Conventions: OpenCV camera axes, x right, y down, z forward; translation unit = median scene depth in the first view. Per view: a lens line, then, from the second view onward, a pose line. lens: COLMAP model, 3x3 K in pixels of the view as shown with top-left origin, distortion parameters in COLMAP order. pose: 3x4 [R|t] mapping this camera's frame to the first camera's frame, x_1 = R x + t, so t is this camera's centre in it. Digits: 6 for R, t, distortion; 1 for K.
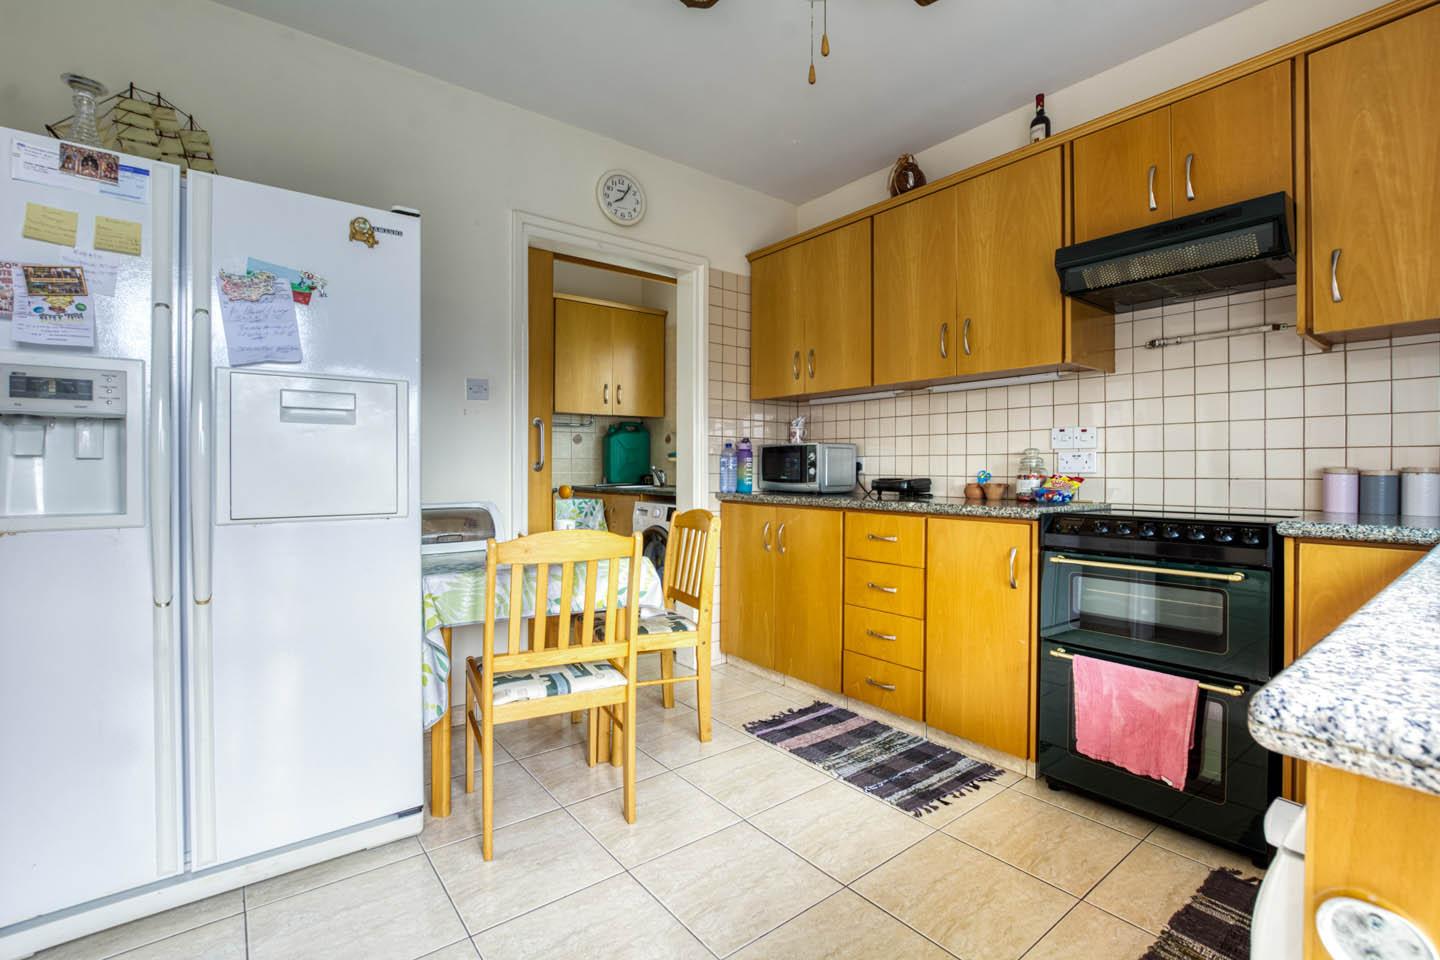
lens RADIAL K [[648.3, 0, 720.0], [0, 648.3, 480.0], [0, 0, 1]] dist [-0.018586, 0.000067]
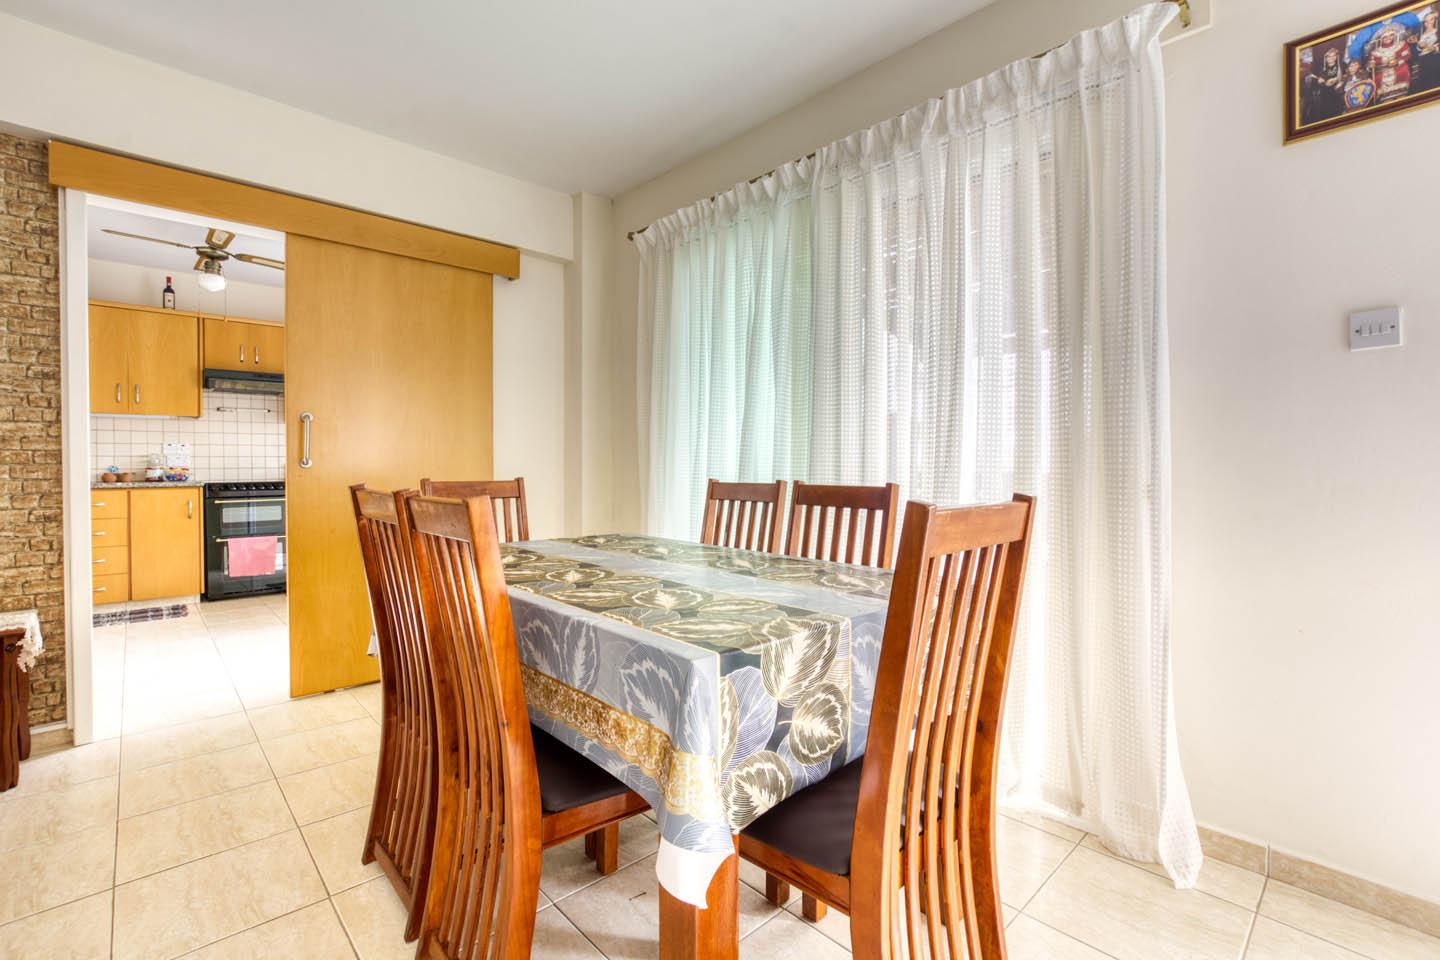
lens RADIAL K [[633.3, 0, 723.2], [0, 633.3, 470.8], [0, 0, 1]] dist [-0.027857, -0.000074]
pose [[-0.089892, -0.011594, 0.995884, -1.587742], [0.013944, 0.999820, 0.012898, 0.001868], [-0.995854, 0.015046, -0.089714, -0.541422]]
